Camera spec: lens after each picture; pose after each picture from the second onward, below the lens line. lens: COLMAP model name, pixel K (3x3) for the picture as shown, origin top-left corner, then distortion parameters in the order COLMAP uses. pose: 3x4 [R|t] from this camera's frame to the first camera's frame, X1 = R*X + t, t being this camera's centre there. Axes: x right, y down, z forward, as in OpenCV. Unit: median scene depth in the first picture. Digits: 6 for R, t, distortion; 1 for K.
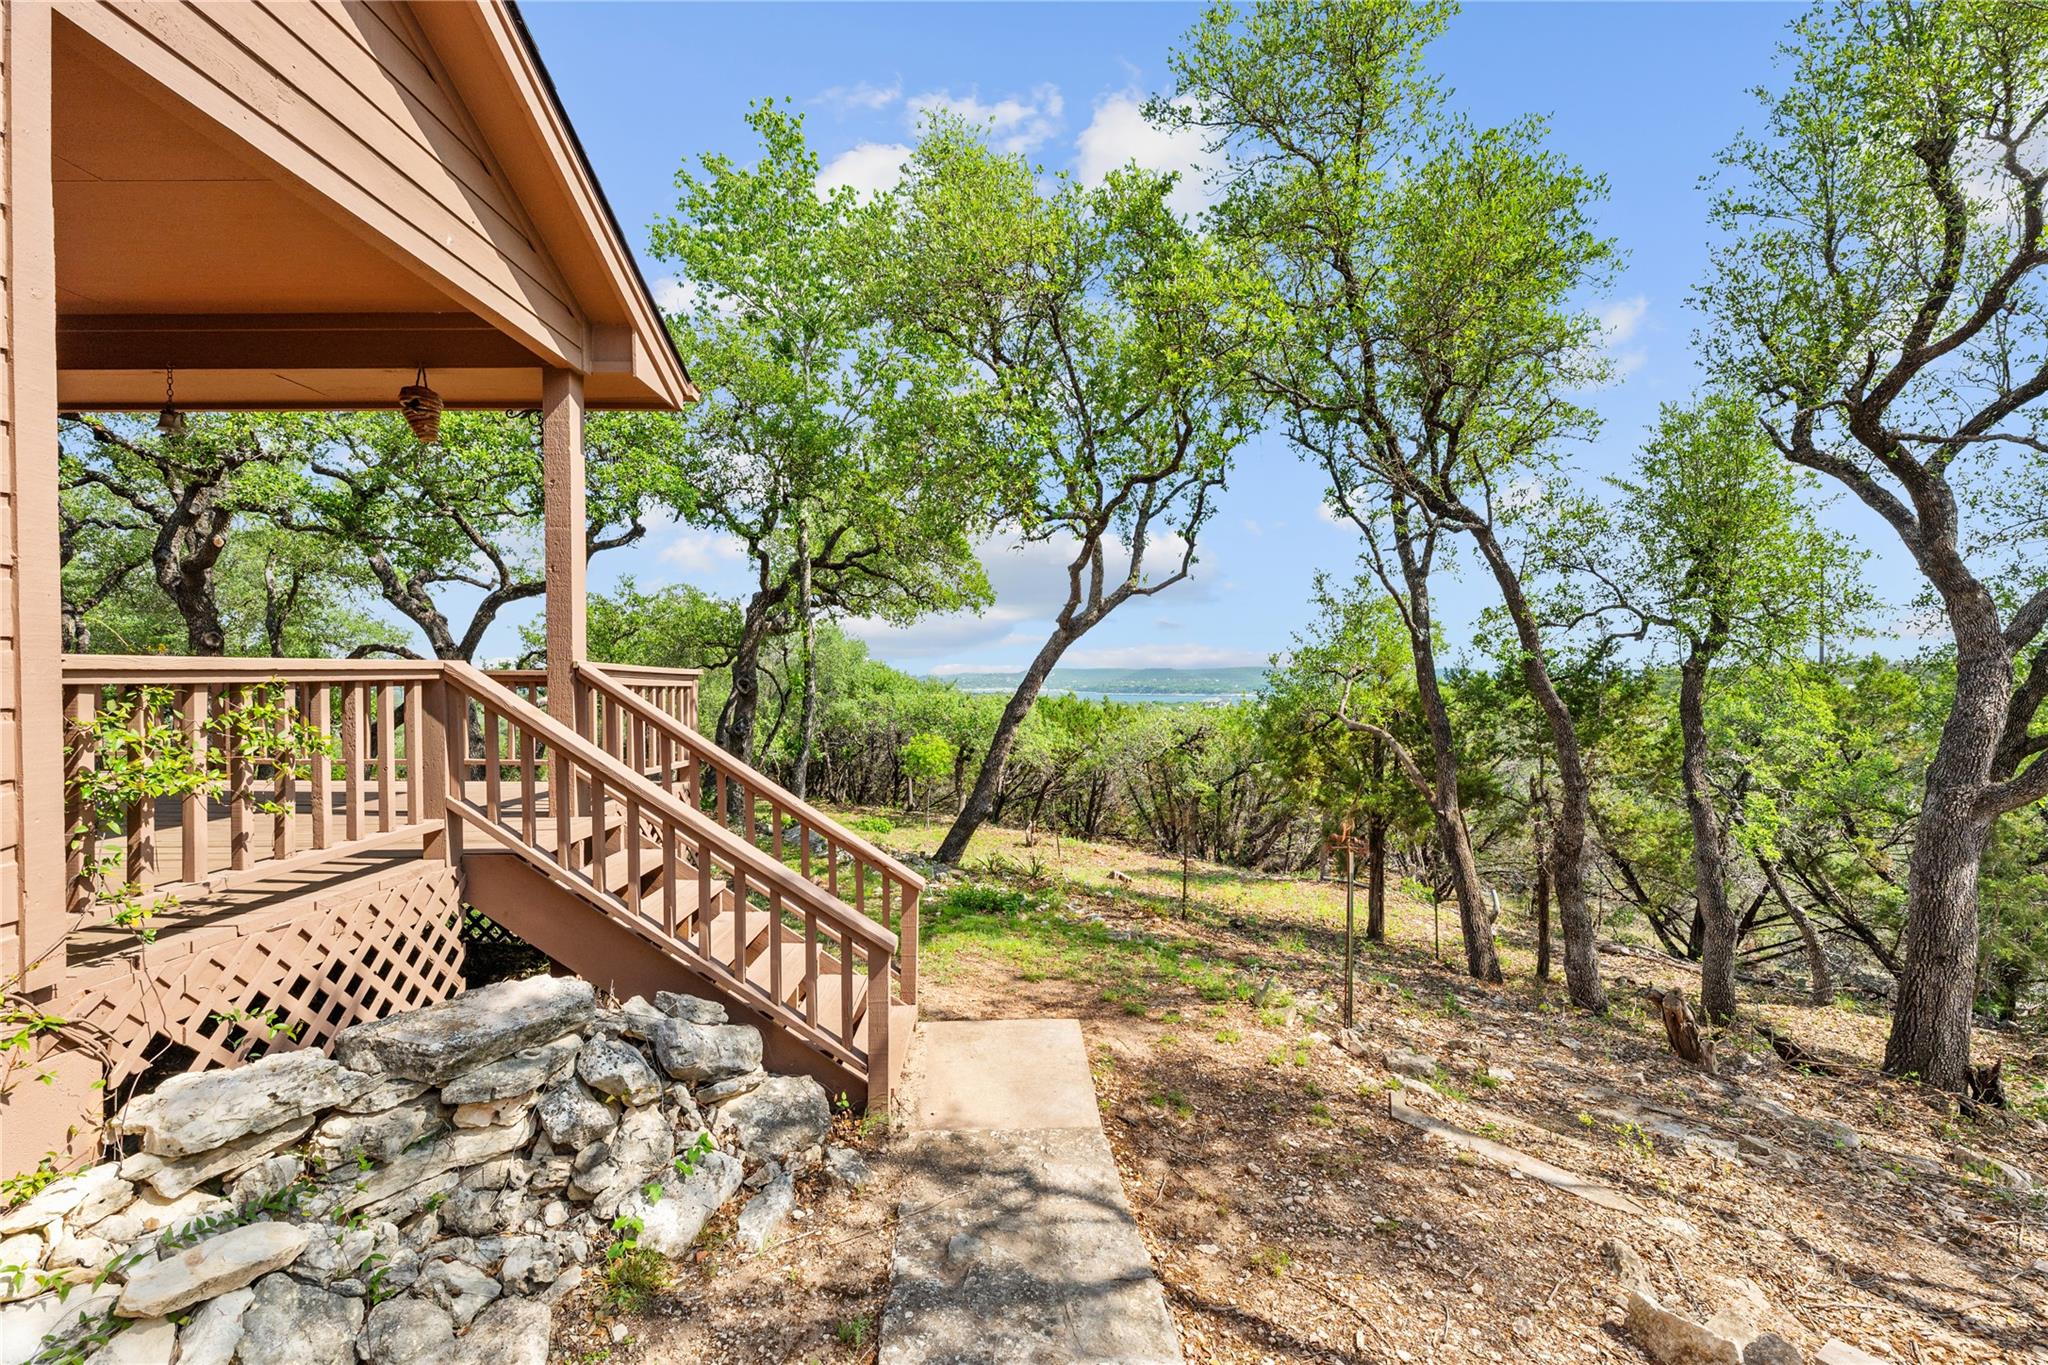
lens RADIAL K [[813.0, 0, 1018.4], [0, 813.0, 690.9], [0, 0, 1]] dist [0.006822, -0.000778]
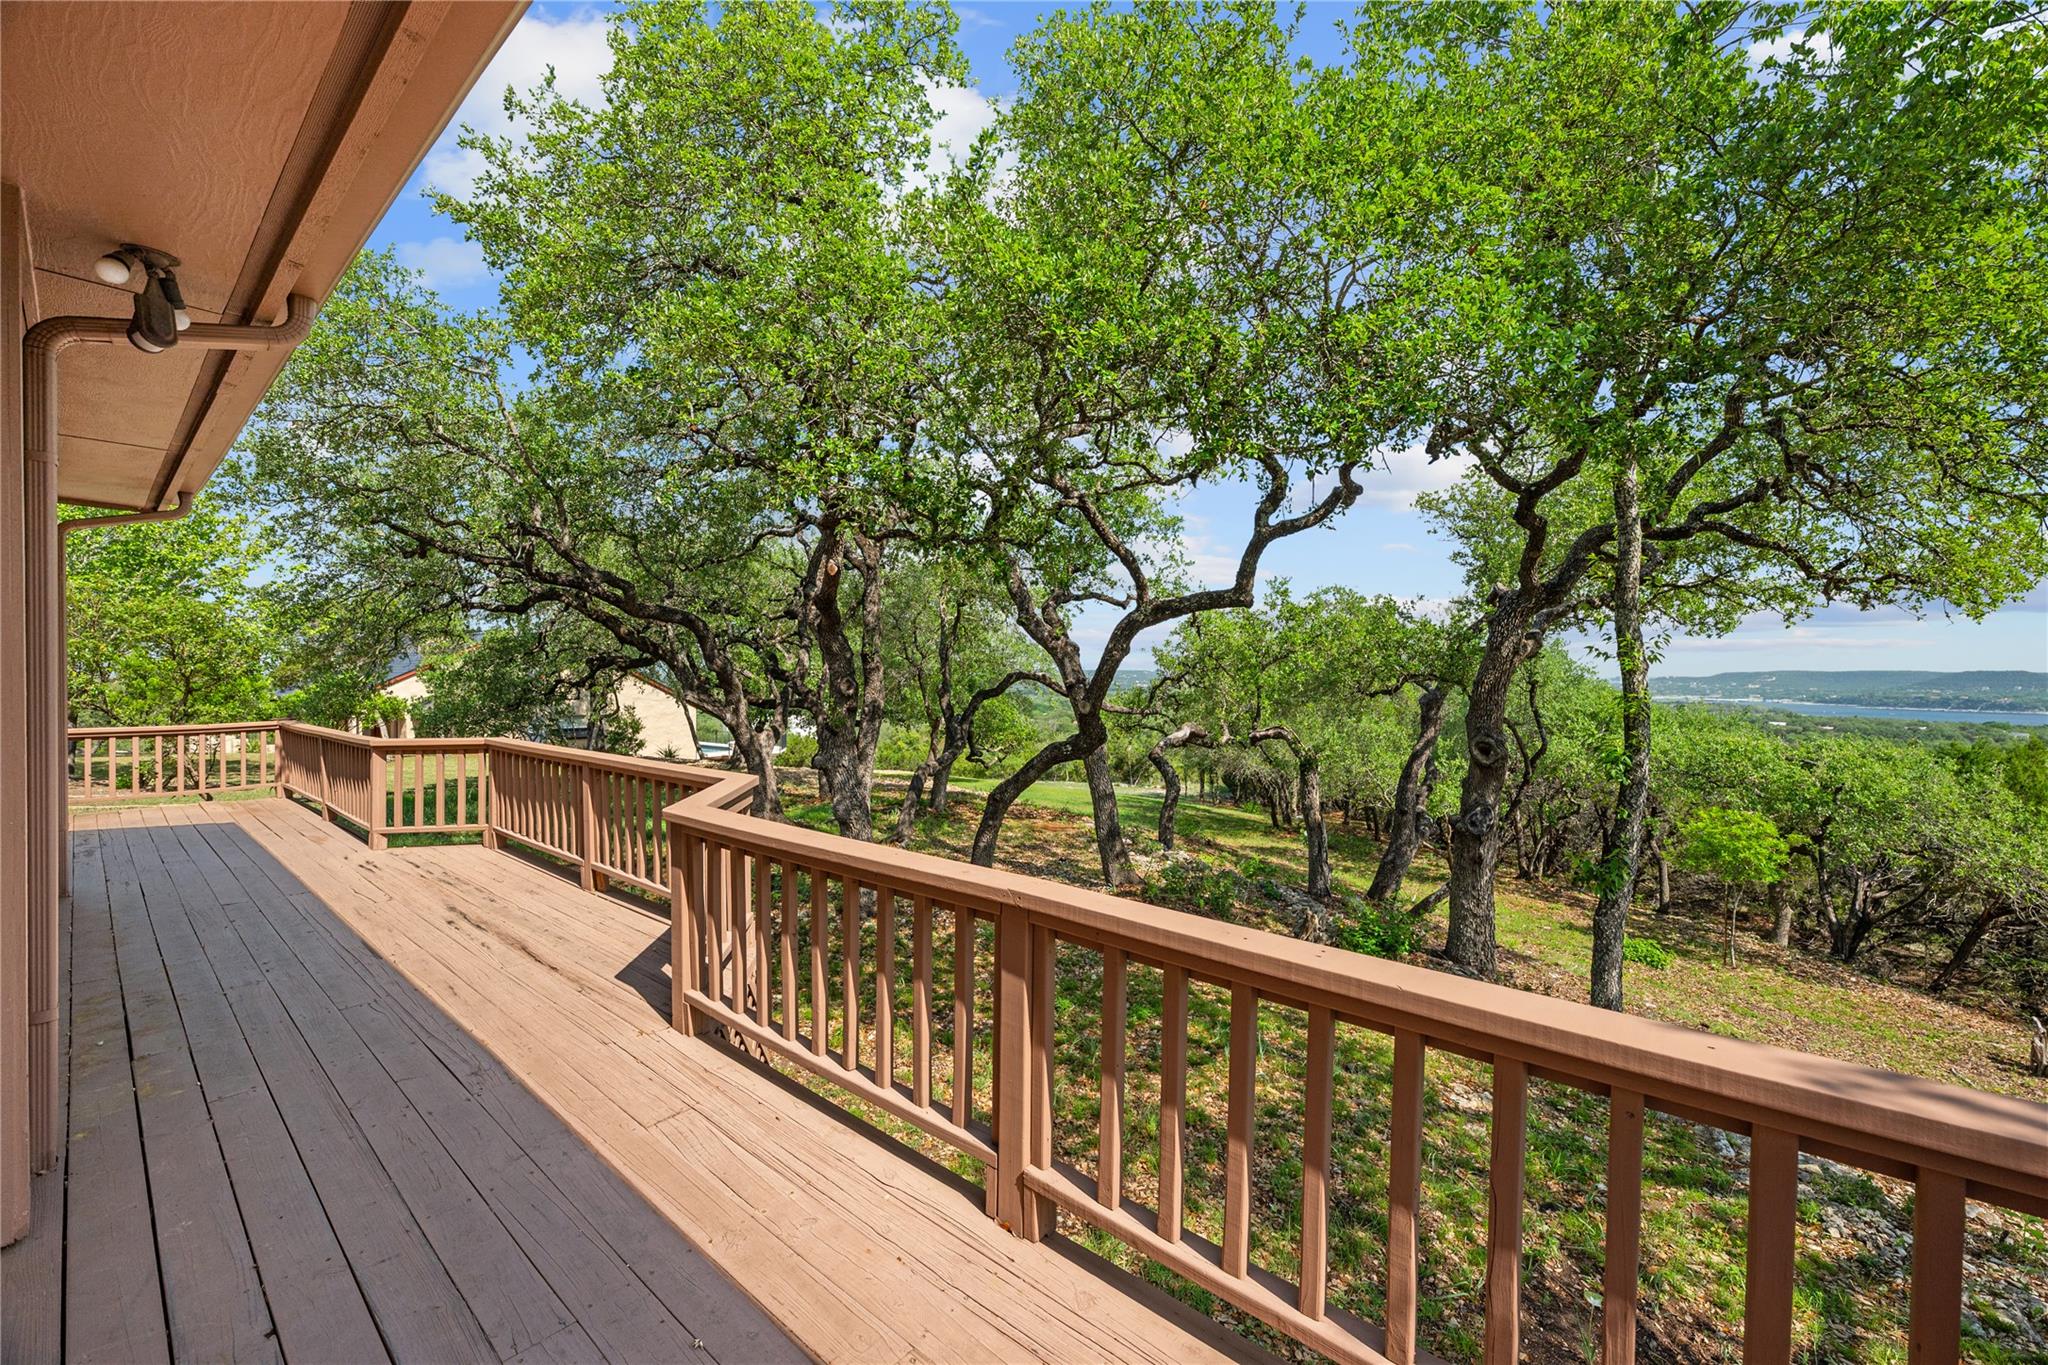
lens RADIAL K [[813.0, 0, 1025.6], [0, 813.0, 687.7], [0, 0, 1]] dist [0.006822, -0.000778]
pose [[0.765403, 0.015916, -0.643355, -0.217611], [-0.019876, 0.999802, 0.001087, -0.047183], [0.643244, 0.011955, 0.765568, 0.341319]]
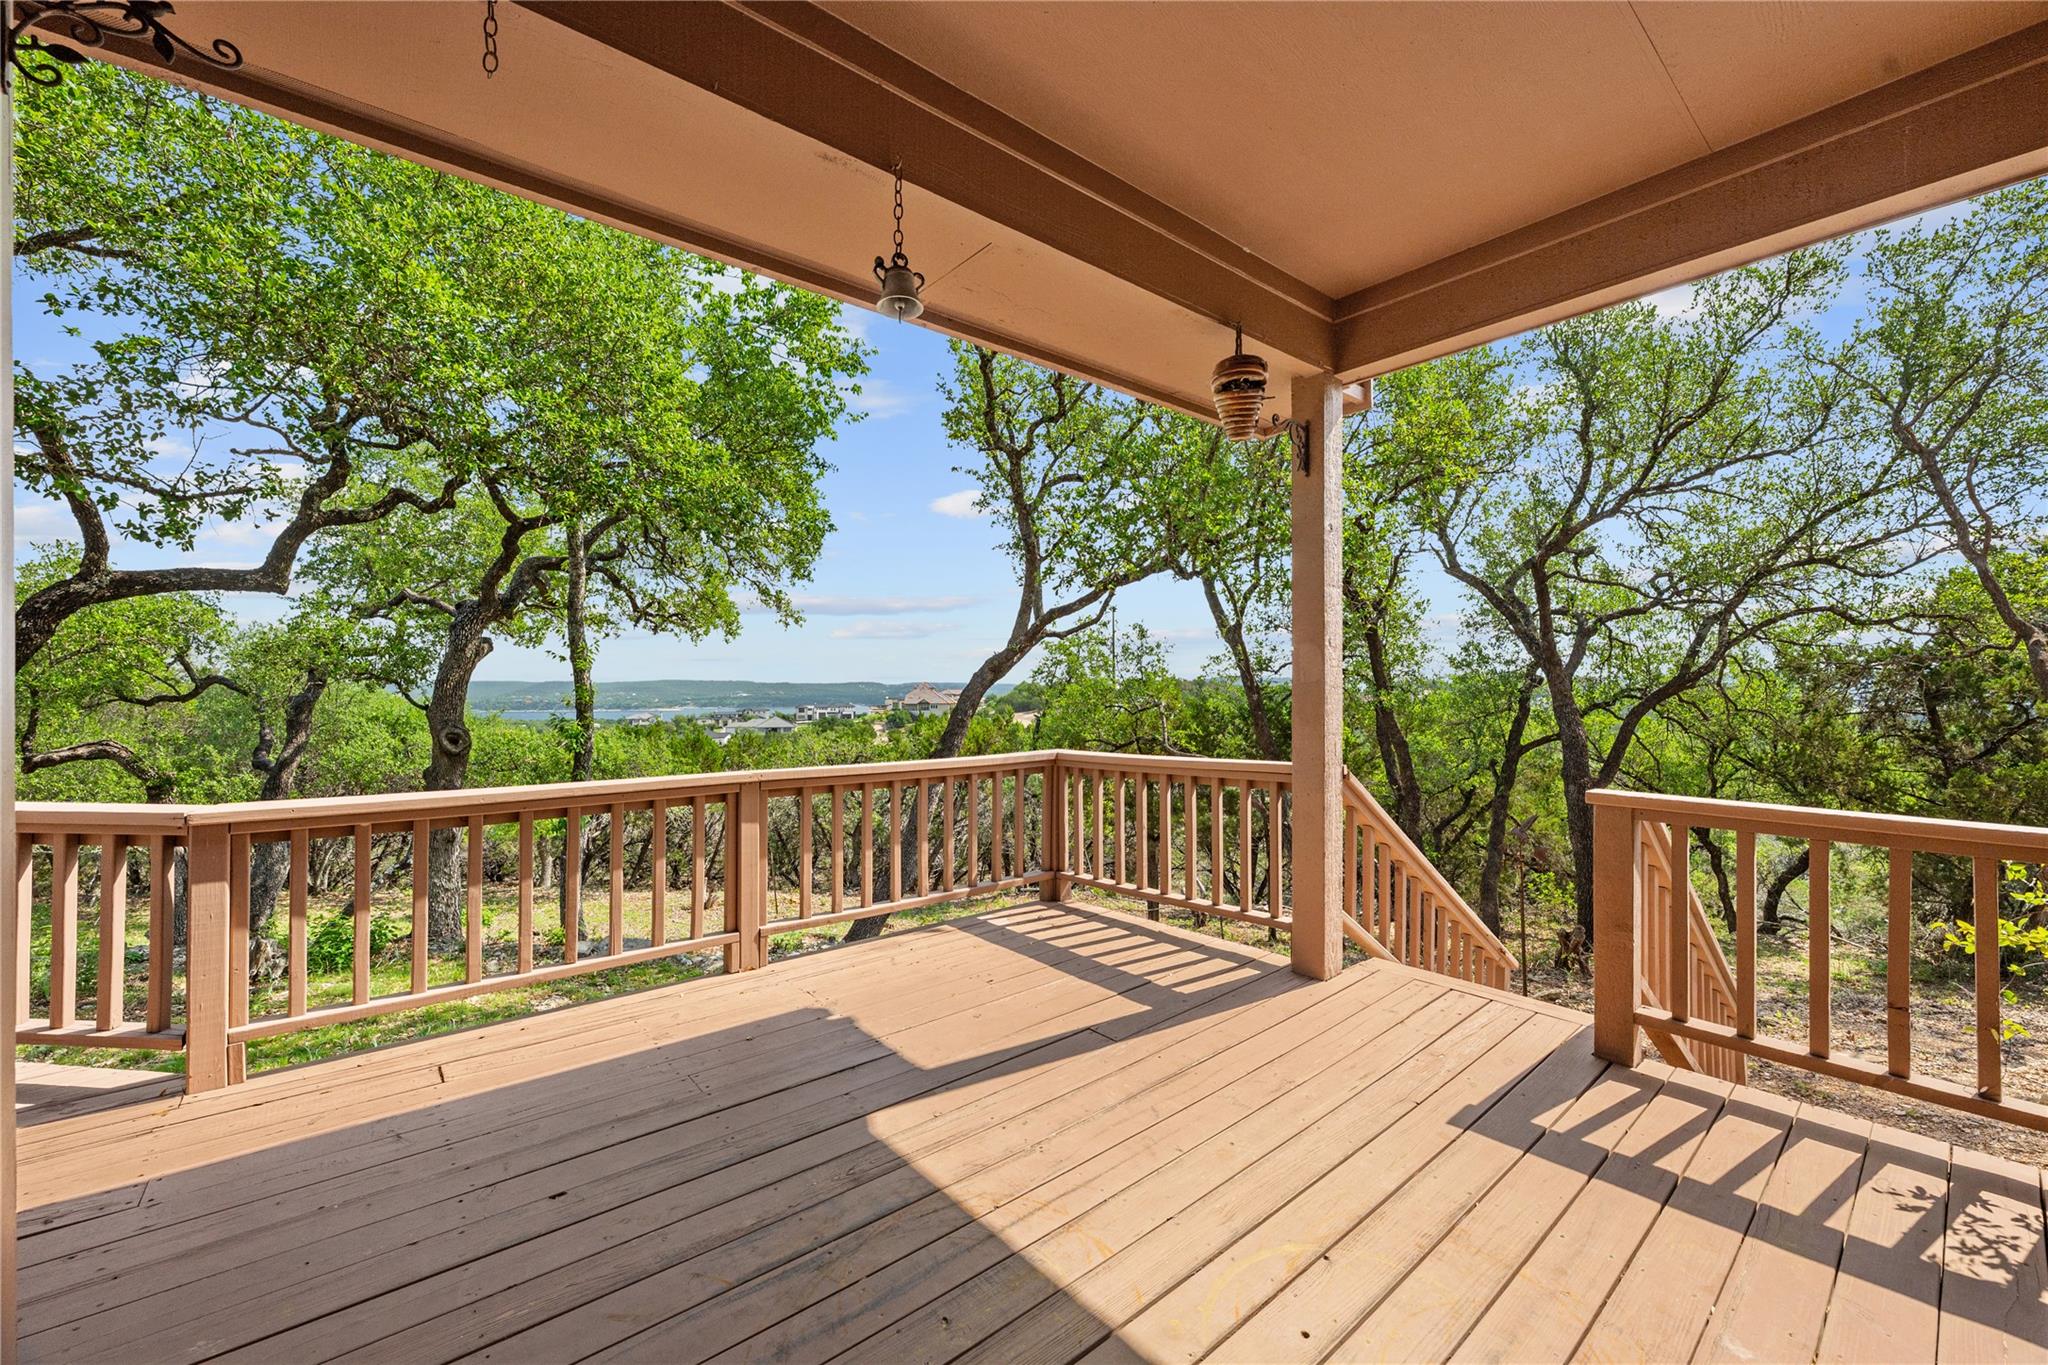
lens RADIAL K [[813.0, 0, 1022.7], [0, 813.0, 684.5], [0, 0, 1]] dist [0.006822, -0.000778]
pose [[0.774772, 0.001670, 0.632239, -0.406189], [0.013964, 0.999707, -0.019753, -0.033319], [-0.632087, 0.024133, 0.774521, 0.199755]]
